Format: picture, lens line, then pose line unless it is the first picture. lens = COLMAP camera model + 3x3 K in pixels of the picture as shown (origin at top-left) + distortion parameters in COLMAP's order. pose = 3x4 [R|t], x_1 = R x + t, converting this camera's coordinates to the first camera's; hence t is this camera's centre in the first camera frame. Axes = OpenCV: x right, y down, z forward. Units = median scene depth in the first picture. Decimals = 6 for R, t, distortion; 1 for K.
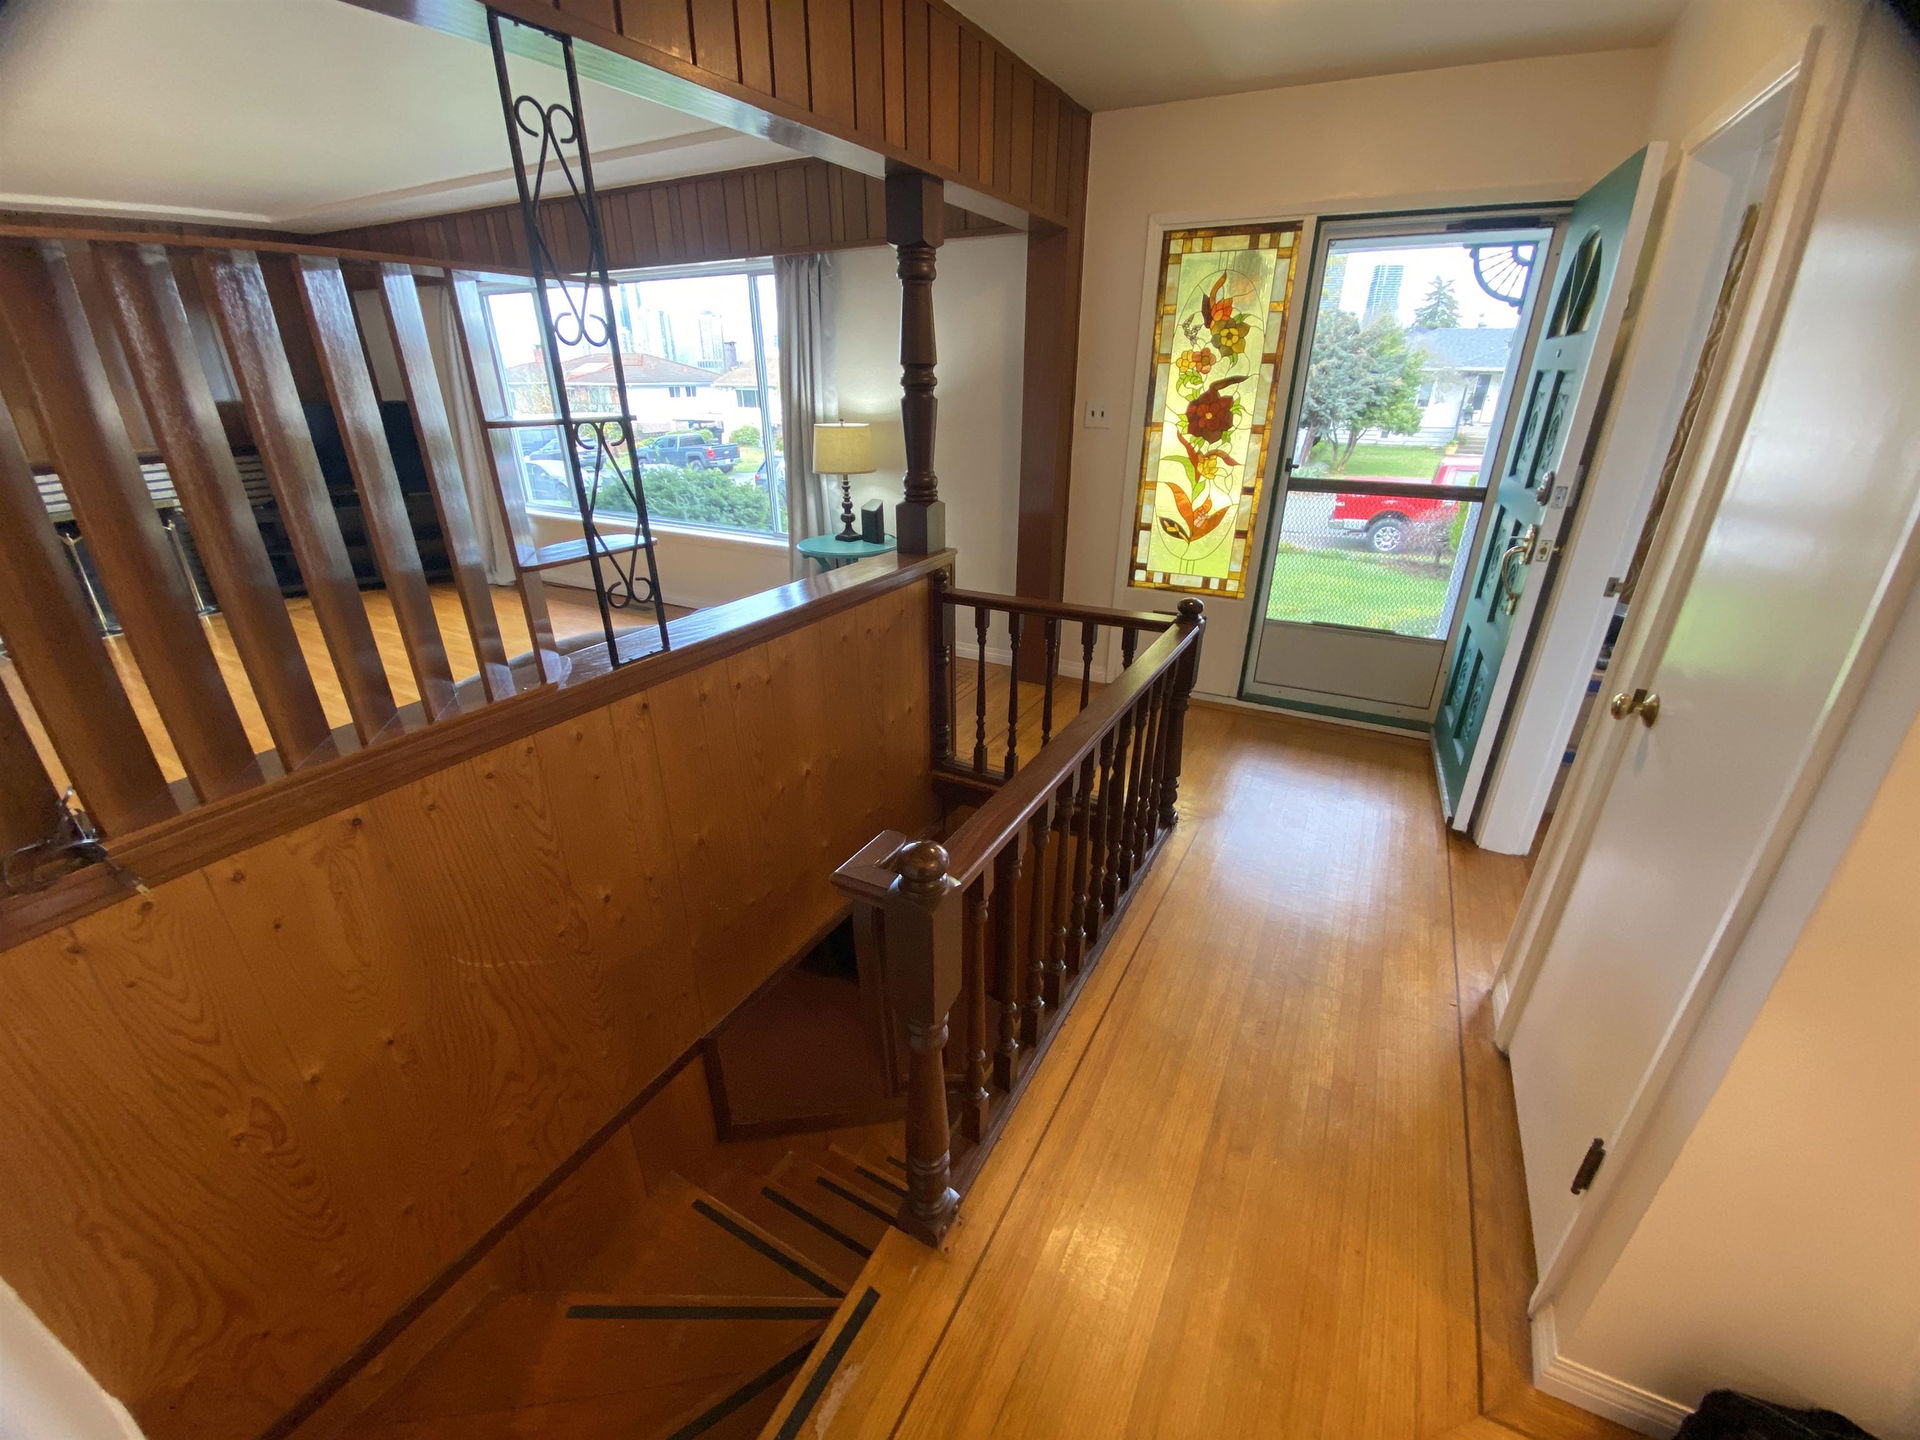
lens RADIAL K [[780.5, 0, 954.4], [0, 780.5, 727.2], [0, 0, 1]] dist [0.016635, -0.021801]
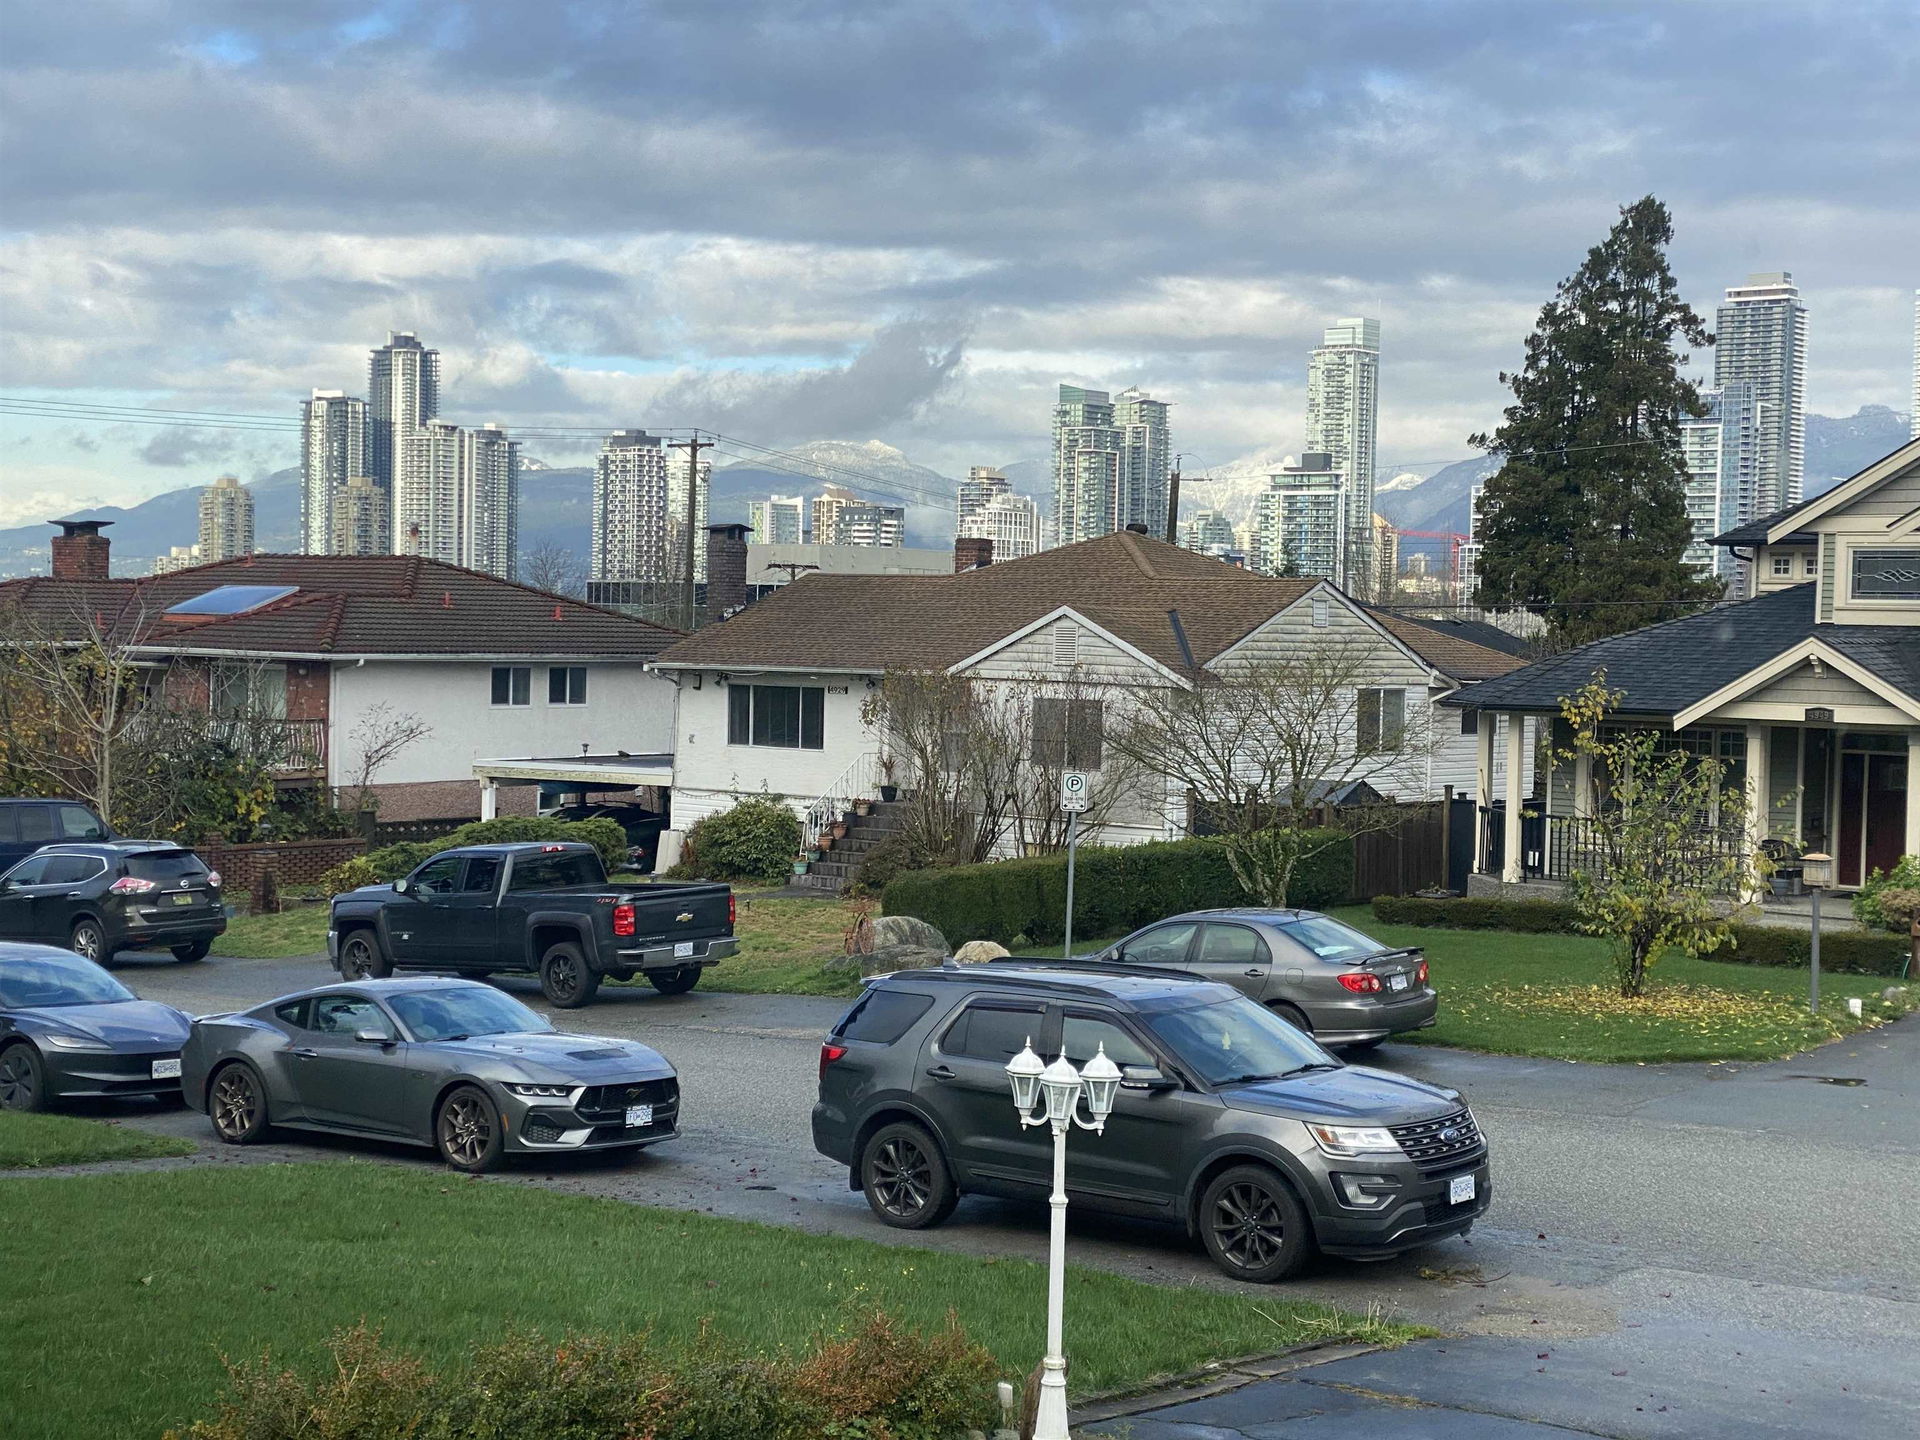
lens RADIAL K [[2873.4, 0, 928.2], [0, 2873.4, 717.9], [0, 0, 1]] dist [0.018727, 1.149491]
pose [[0.985796, 0.025889, -0.165942, -0.043194], [-0.087393, 0.922818, -0.375192, -0.049402], [0.143420, 0.384365, 0.911973, 0.099735]]
